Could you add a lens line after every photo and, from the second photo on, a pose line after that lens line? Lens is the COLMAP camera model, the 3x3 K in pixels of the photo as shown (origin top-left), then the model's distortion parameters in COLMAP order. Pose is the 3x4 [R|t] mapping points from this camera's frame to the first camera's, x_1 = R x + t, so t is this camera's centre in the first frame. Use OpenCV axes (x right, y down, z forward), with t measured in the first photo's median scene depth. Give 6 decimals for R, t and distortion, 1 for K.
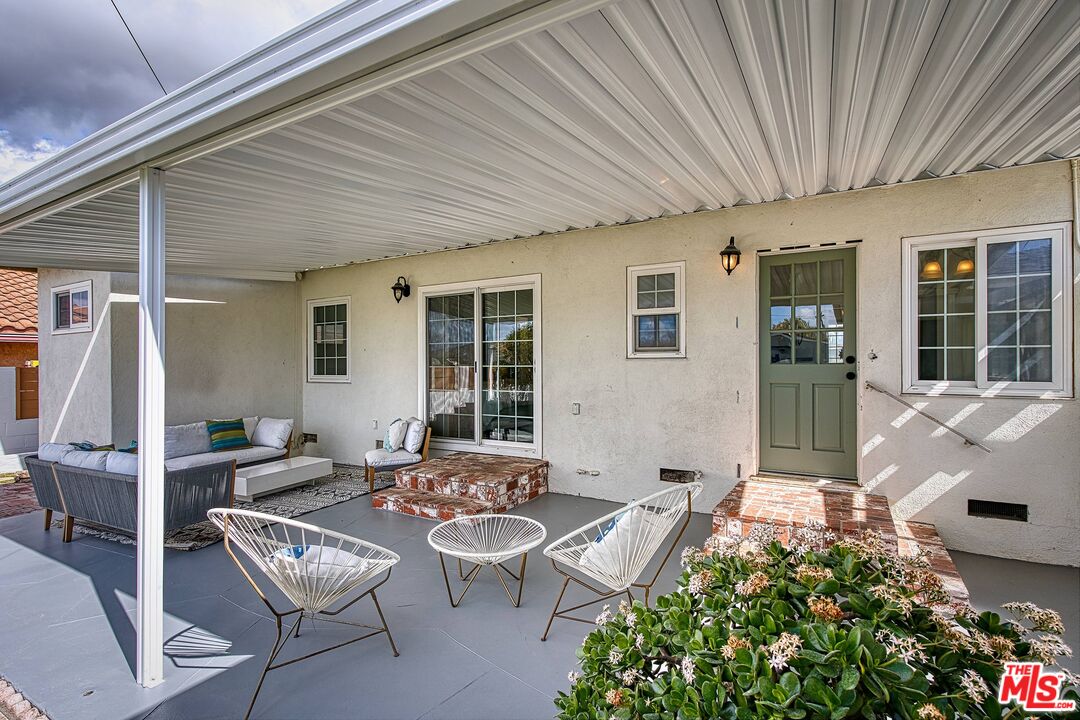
lens RADIAL K [[516.4, 0, 540.4], [0, 516.4, 366.7], [0, 0, 1]] dist [0.002476, 0.000441]
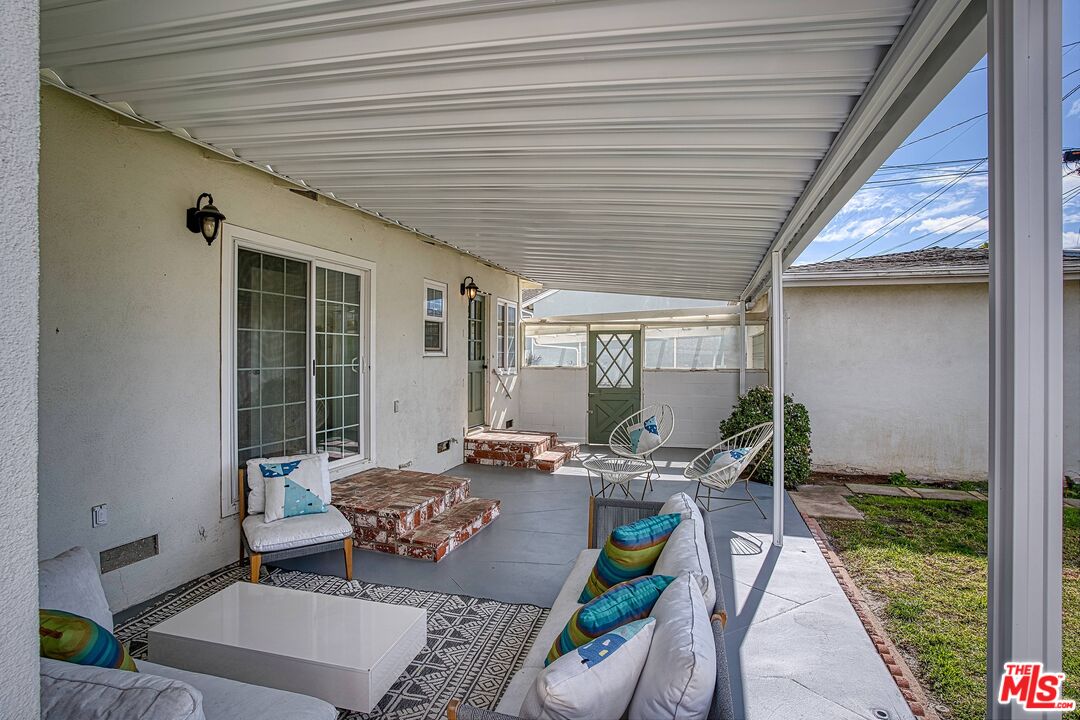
lens RADIAL K [[545.0, 0, 558.7], [0, 545.0, 357.4], [0, 0, 1]] dist [-0.003808, -0.000335]
pose [[-0.245540, -0.004755, 0.969375, -1.147561], [0.003176, 0.999979, 0.005710, -0.020984], [-0.969381, 0.004481, -0.245520, 1.055841]]
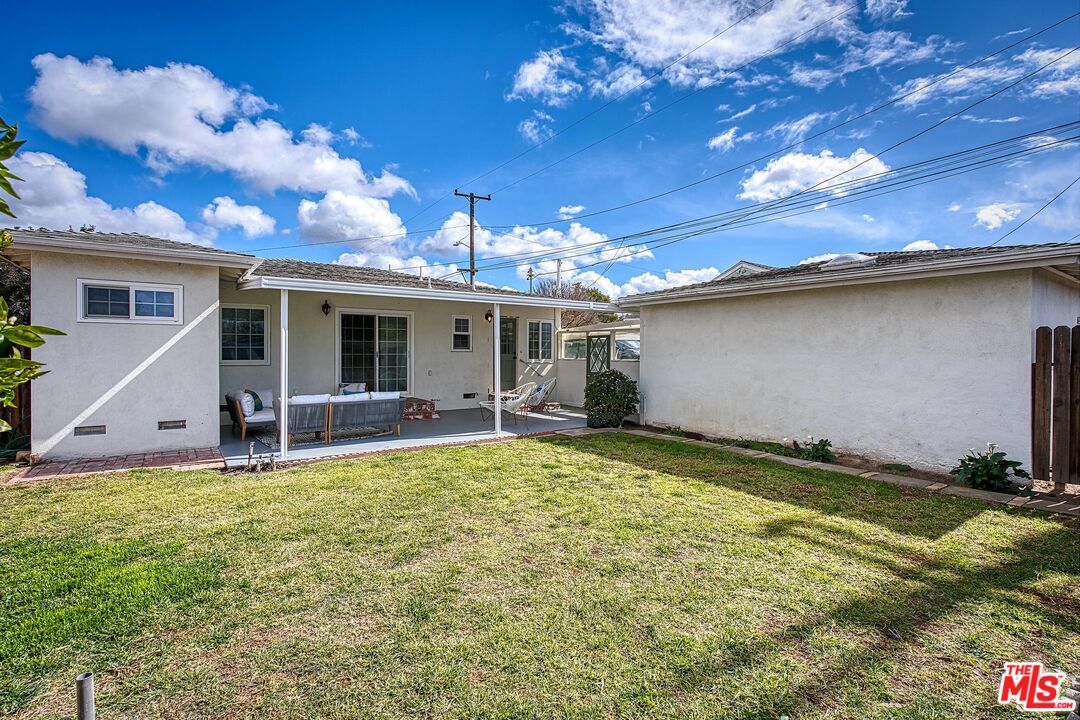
lens RADIAL K [[516.4, 0, 540.4], [0, 516.4, 366.7], [0, 0, 1]] dist [0.002476, 0.000441]
pose [[0.411158, -0.014752, 0.911444, -2.000633], [0.000310, 0.999871, 0.016043, 0.019035], [-0.911564, -0.006313, 0.411110, -0.423154]]
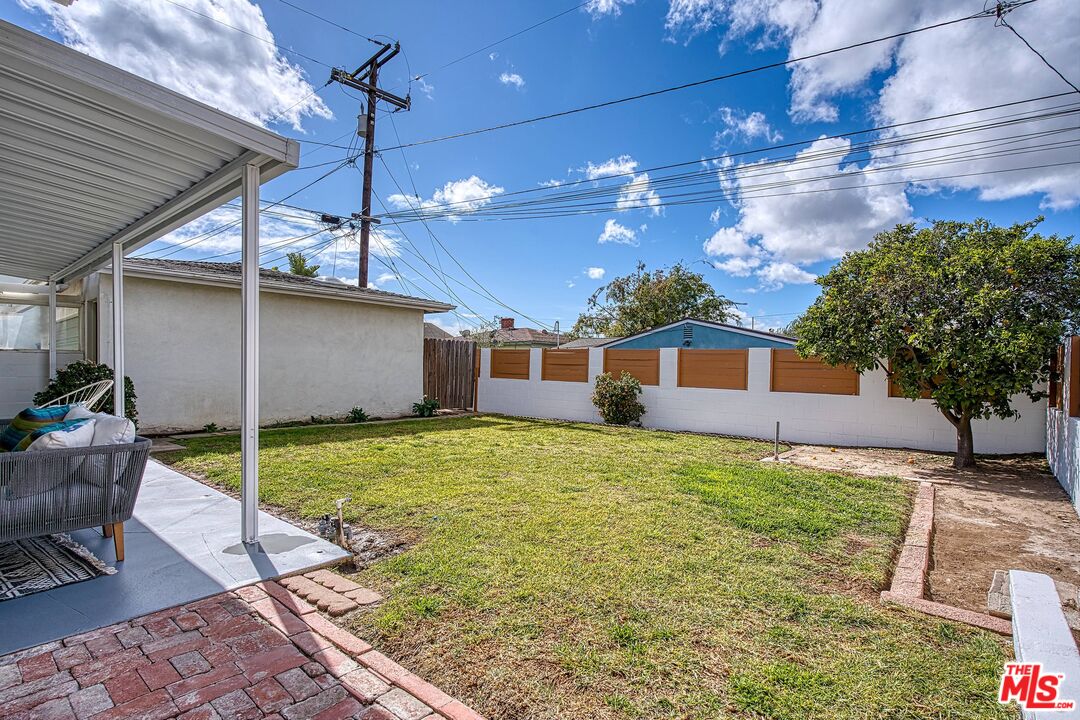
lens RADIAL K [[516.4, 0, 540.4], [0, 516.4, 366.7], [0, 0, 1]] dist [0.002476, 0.000441]
pose [[-0.981451, -0.007745, 0.191557, -1.461700], [-0.006113, 0.999940, 0.009112, 0.059095], [-0.191616, 0.007772, -0.981439, 1.393997]]
